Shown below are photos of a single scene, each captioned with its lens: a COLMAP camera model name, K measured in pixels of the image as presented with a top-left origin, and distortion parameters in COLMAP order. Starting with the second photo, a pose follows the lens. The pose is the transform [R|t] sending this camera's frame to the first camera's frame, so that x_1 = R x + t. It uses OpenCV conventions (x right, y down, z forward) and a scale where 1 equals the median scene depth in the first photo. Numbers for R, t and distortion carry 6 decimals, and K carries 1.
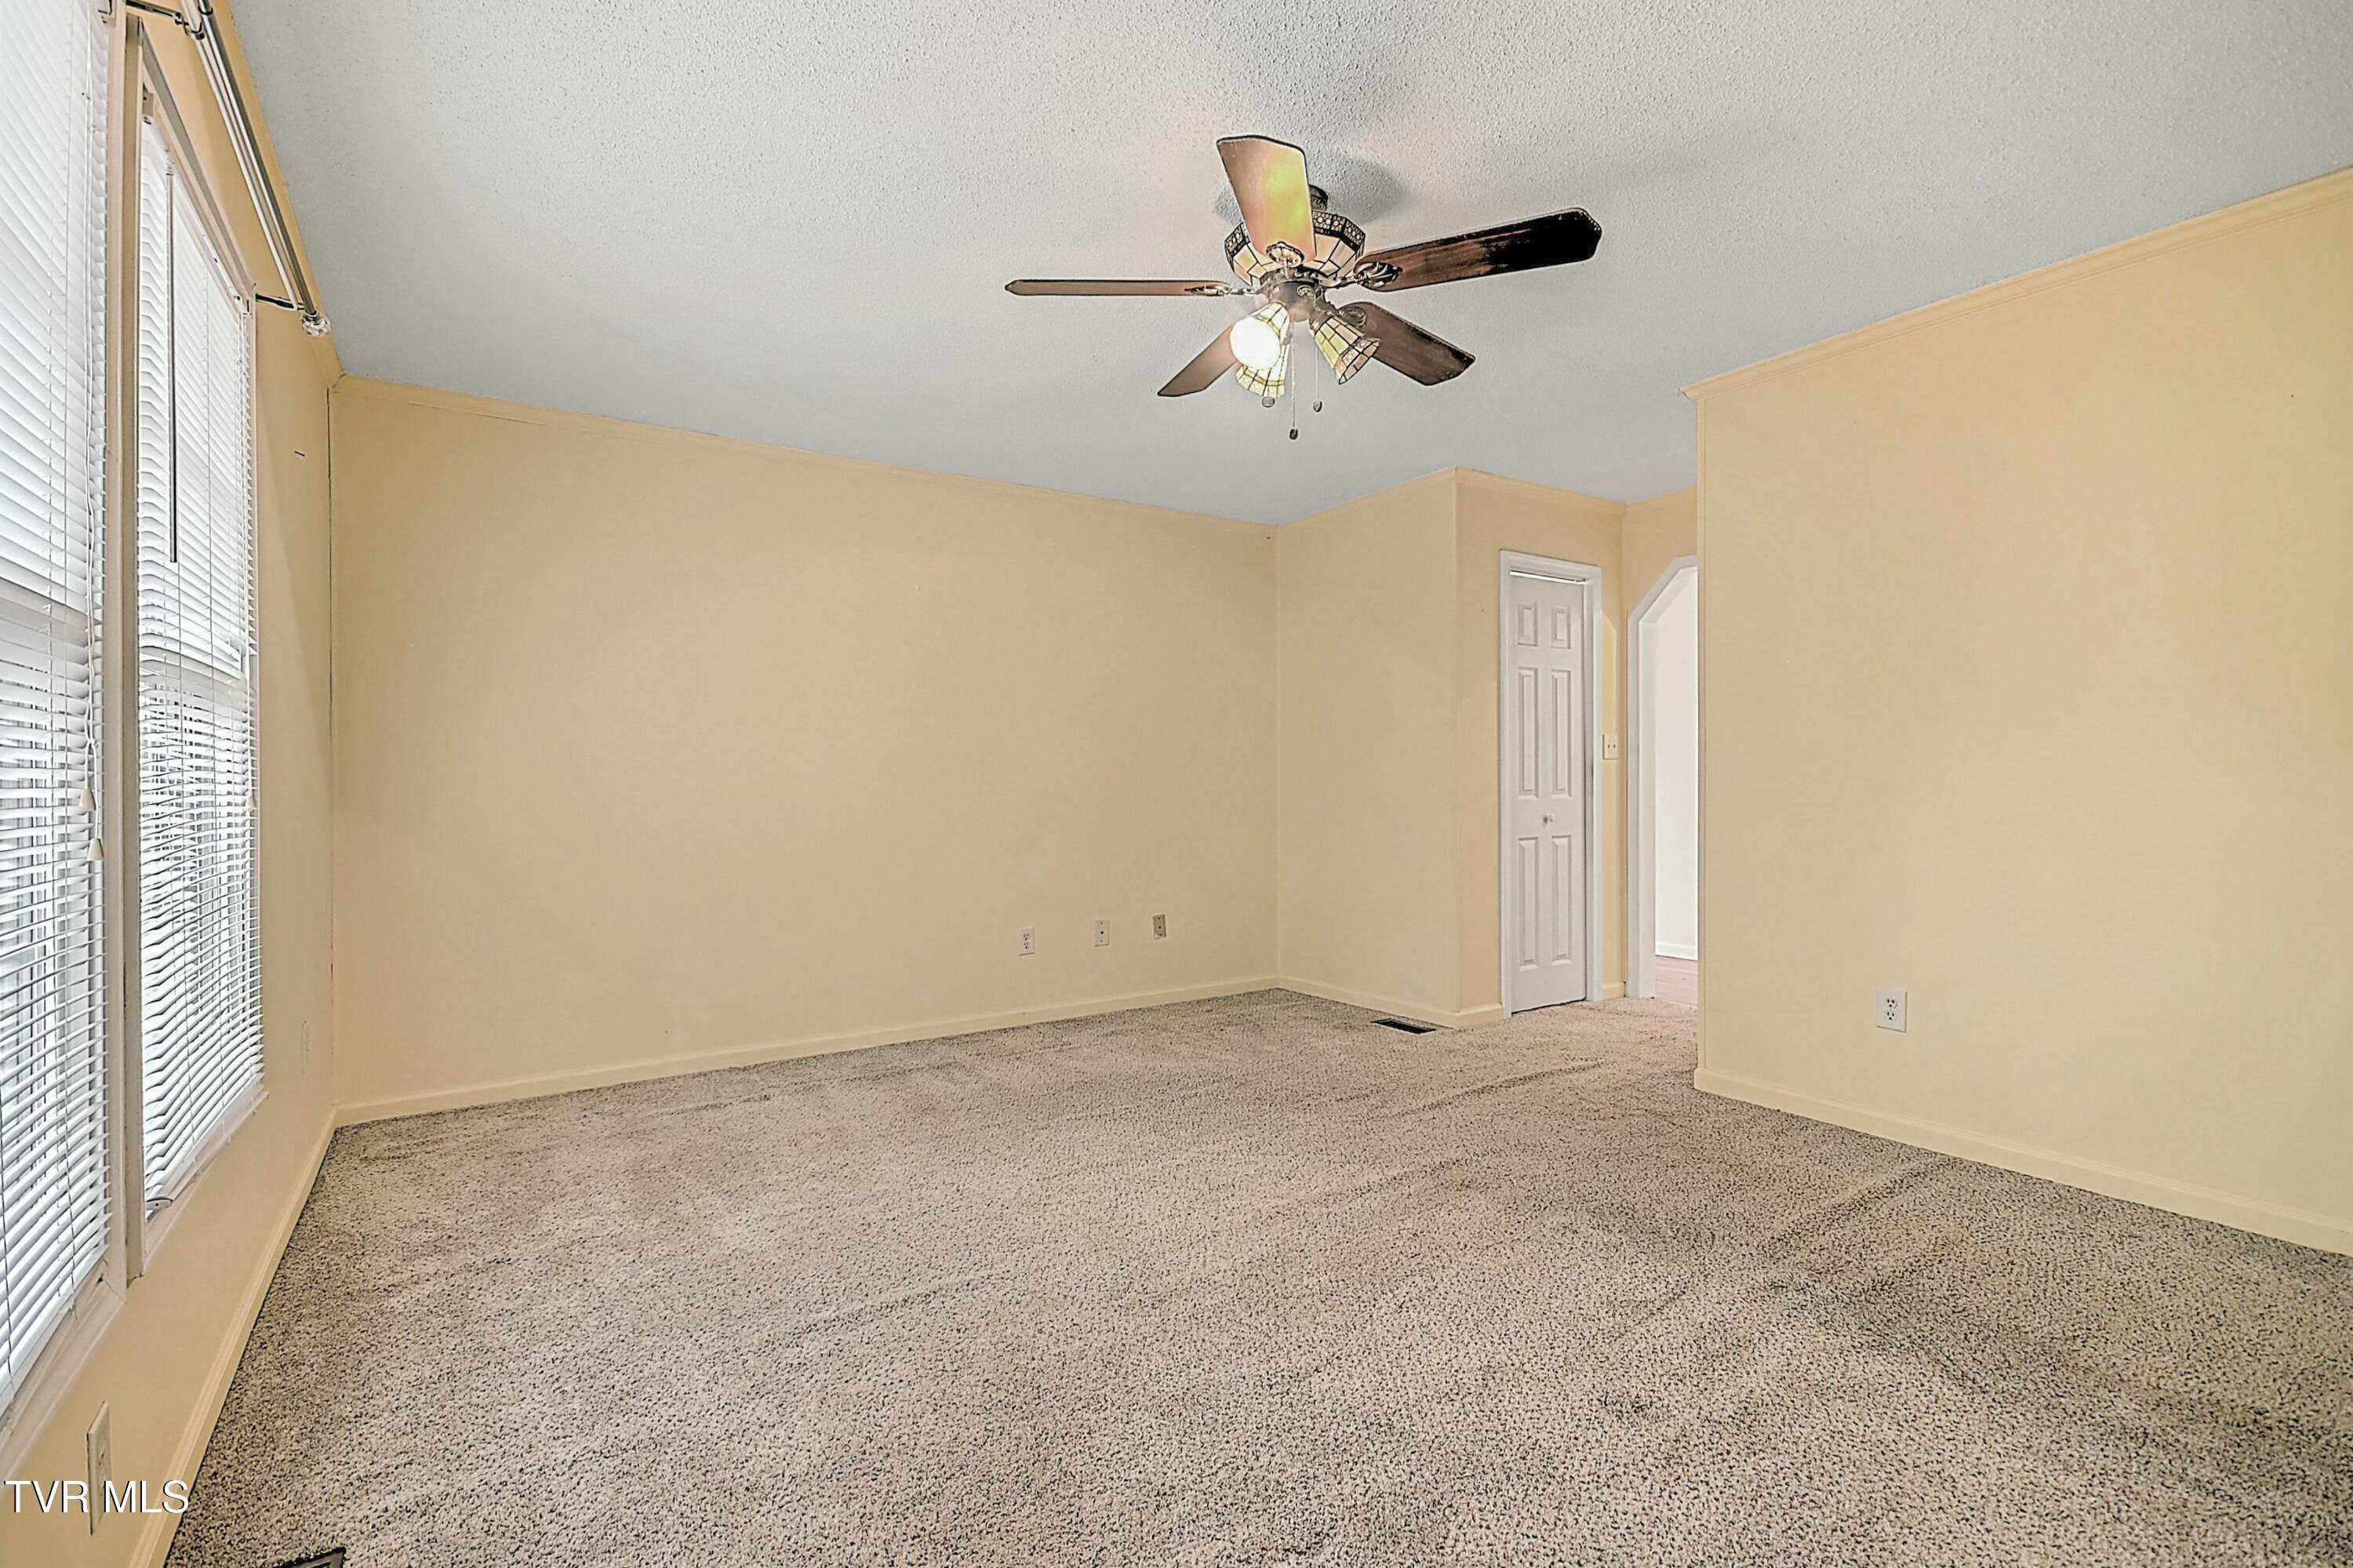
lens RADIAL K [[1060.2, 0, 1163.0], [0, 1060.2, 794.5], [0, 0, 1]] dist [0.013595, -0.000306]
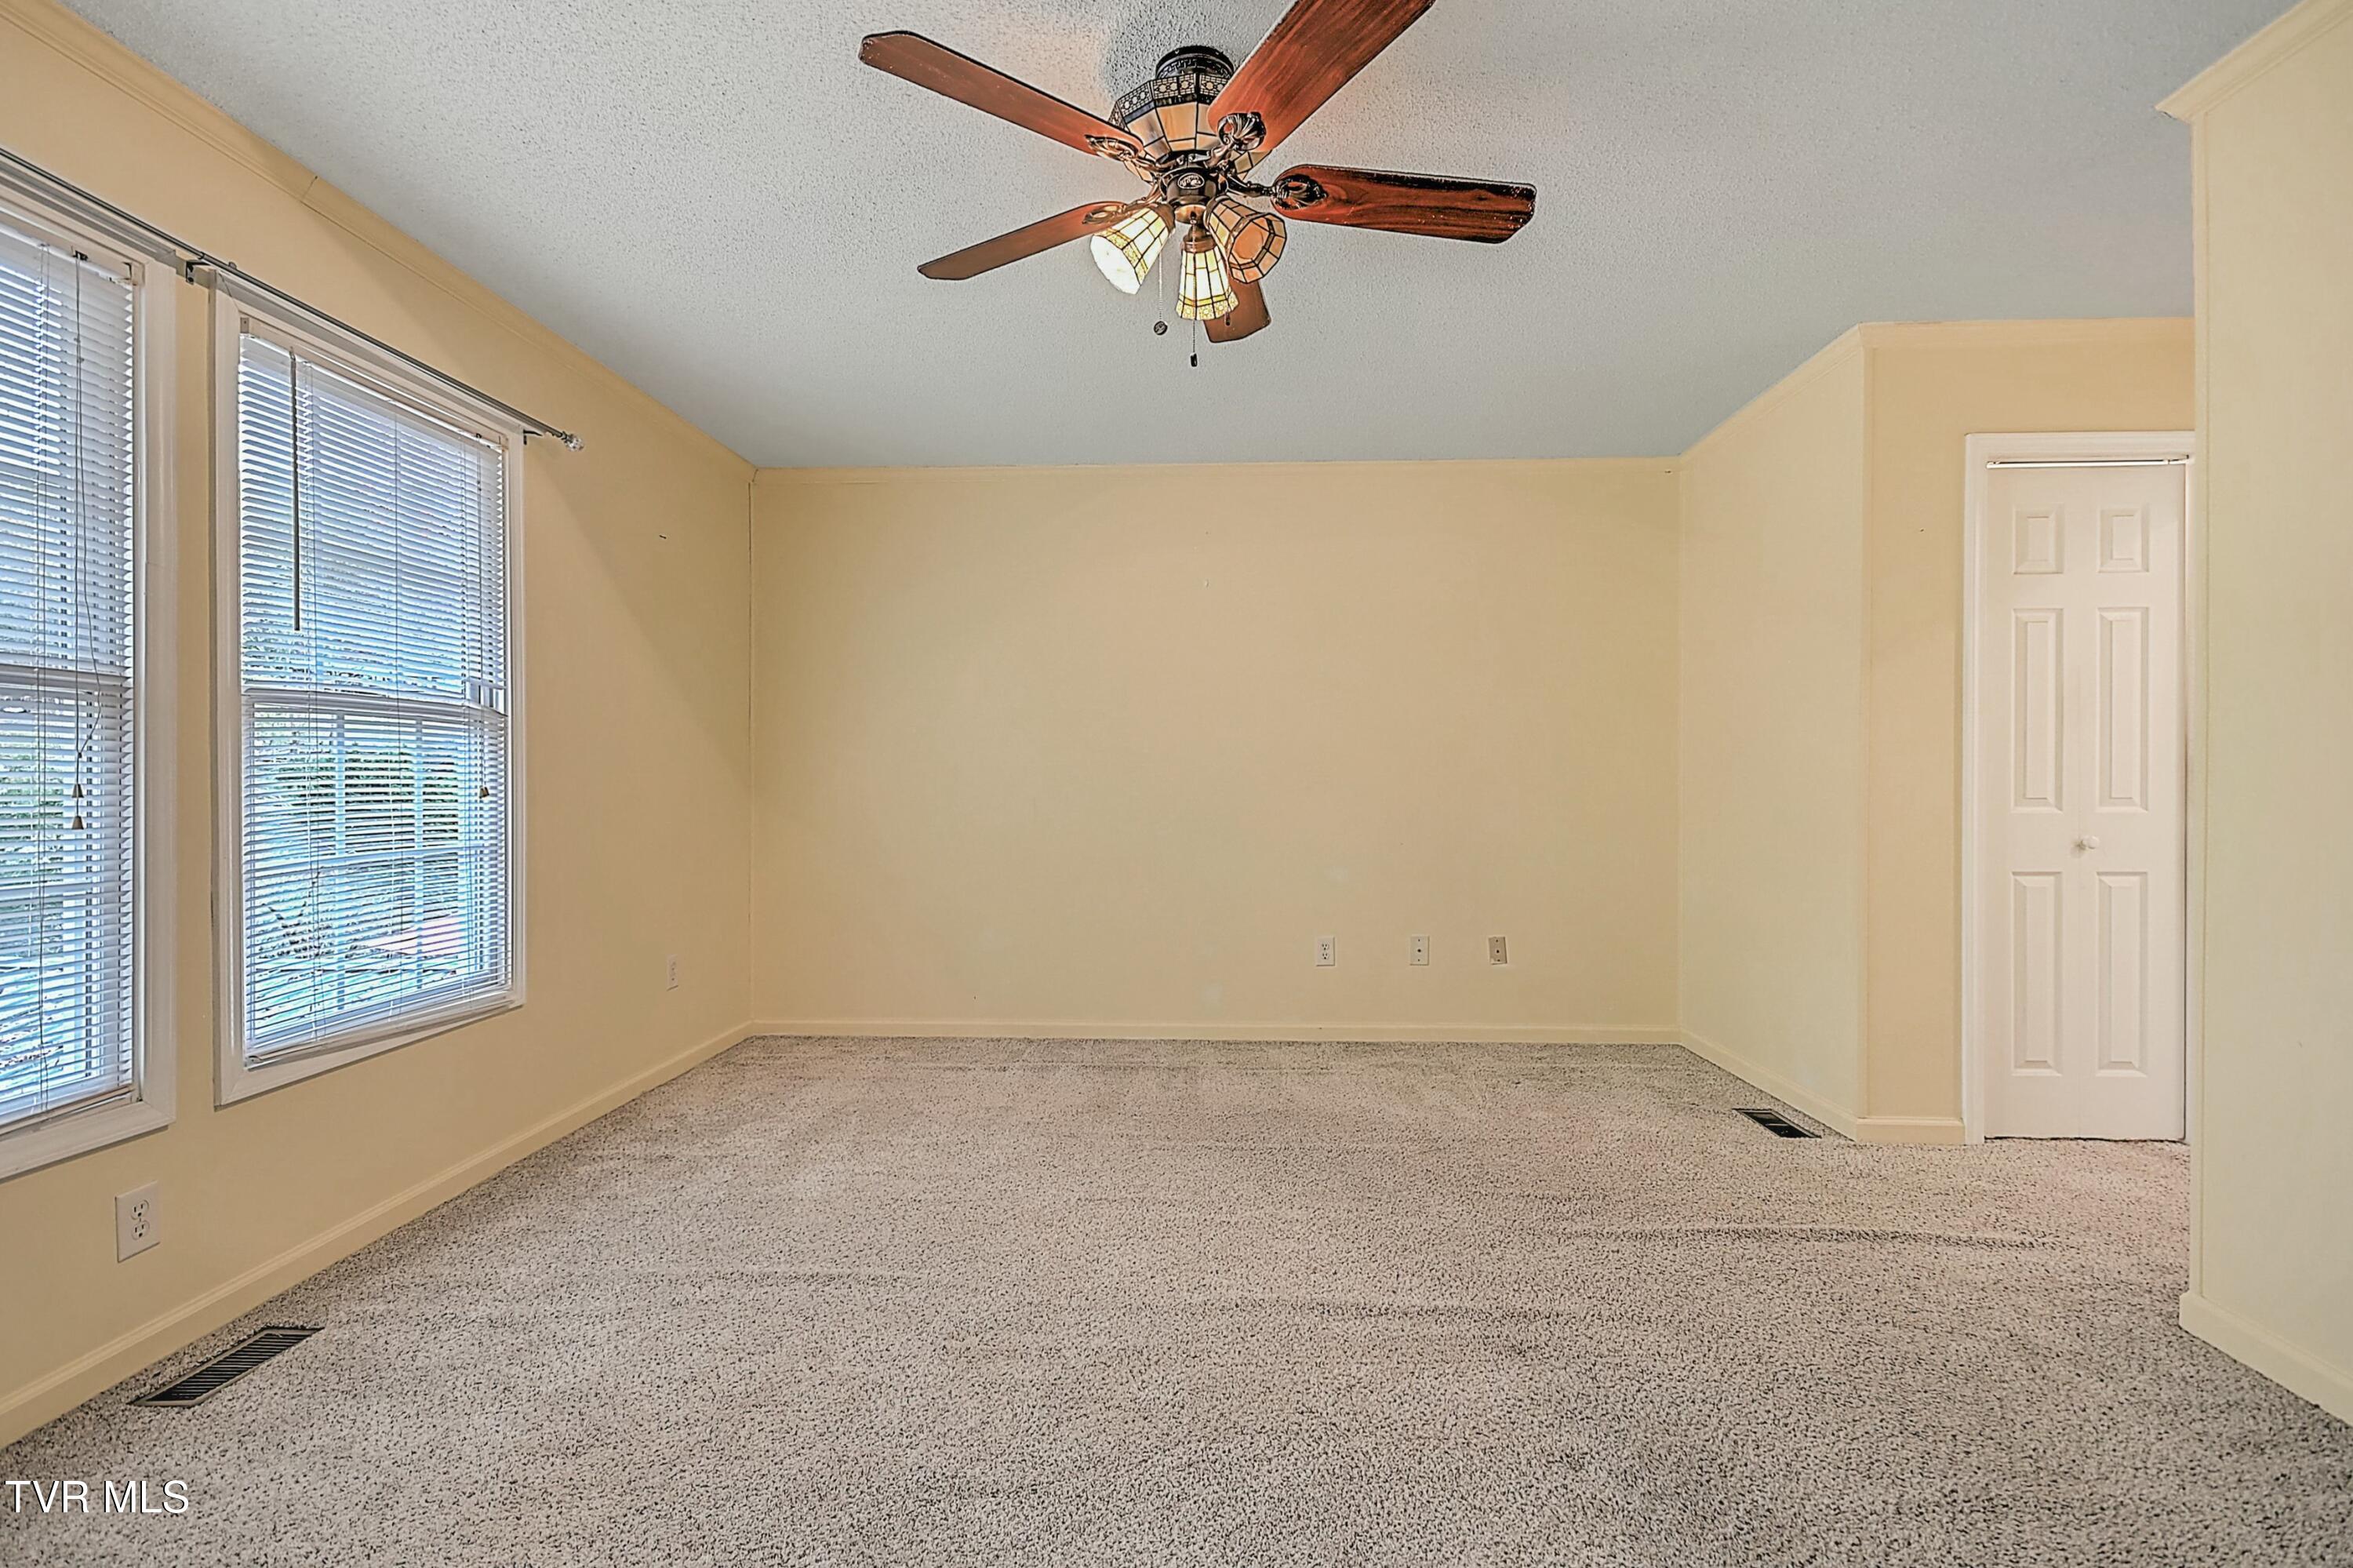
lens RADIAL K [[1060.2, 0, 1163.0], [0, 1060.2, 794.5], [0, 0, 1]] dist [0.013595, -0.000306]
pose [[0.809620, 0.015451, -0.586752, 0.400732], [-0.012279, 0.999881, 0.009386, -0.008238], [0.586827, -0.000394, 0.809713, 0.219980]]
